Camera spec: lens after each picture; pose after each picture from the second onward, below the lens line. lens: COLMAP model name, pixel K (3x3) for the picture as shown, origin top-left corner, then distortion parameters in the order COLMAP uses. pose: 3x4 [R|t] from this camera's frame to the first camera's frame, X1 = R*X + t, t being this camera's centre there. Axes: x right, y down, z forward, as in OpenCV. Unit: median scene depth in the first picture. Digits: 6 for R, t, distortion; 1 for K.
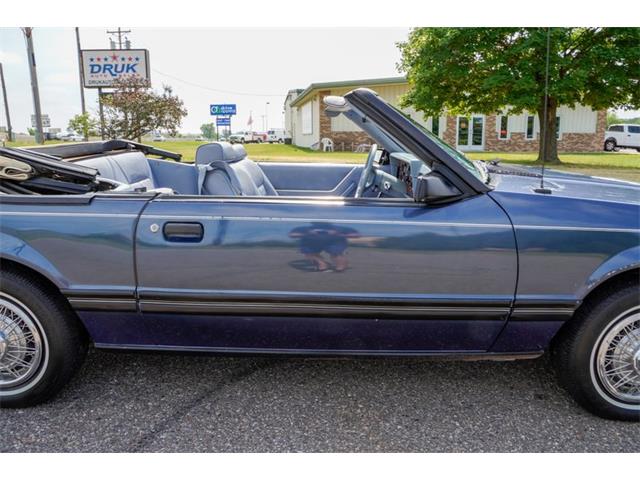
lens RADIAL K [[478.8, 0, 320.0], [0, 478.8, 240.0], [0, 0, 1]] dist [-0.137659, 0.103846]
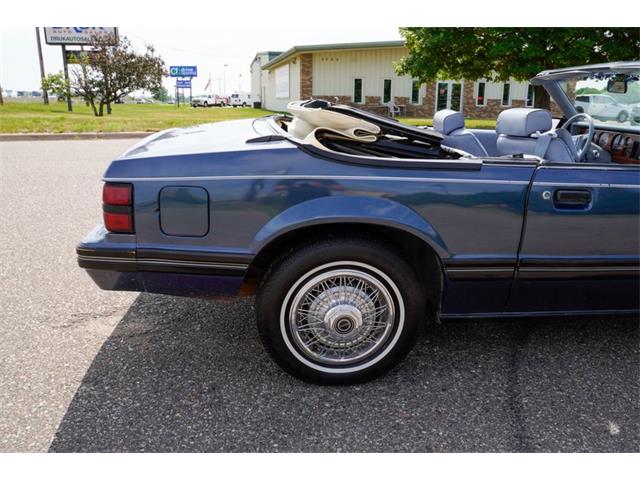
lens RADIAL K [[478.8, 0, 320.0], [0, 478.8, 240.0], [0, 0, 1]] dist [-0.137659, 0.103846]
pose [[0.995495, -0.012186, 0.094028, -0.054117], [0.005374, 0.997364, 0.072356, -0.000290], [-0.094662, -0.071525, 0.992937, 0.003372]]
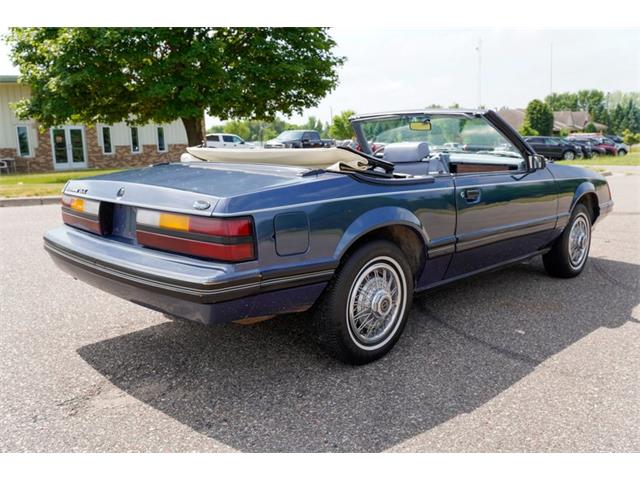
lens RADIAL K [[575.5, 0, 320.0], [0, 575.5, 240.0], [0, 0, 1]] dist [-0.081936, 0.188759]
pose [[0.684602, -0.133011, 0.716678, -0.121239], [0.179490, 0.983697, 0.011111, 0.001000], [-0.706472, 0.121030, 0.697315, 0.001125]]
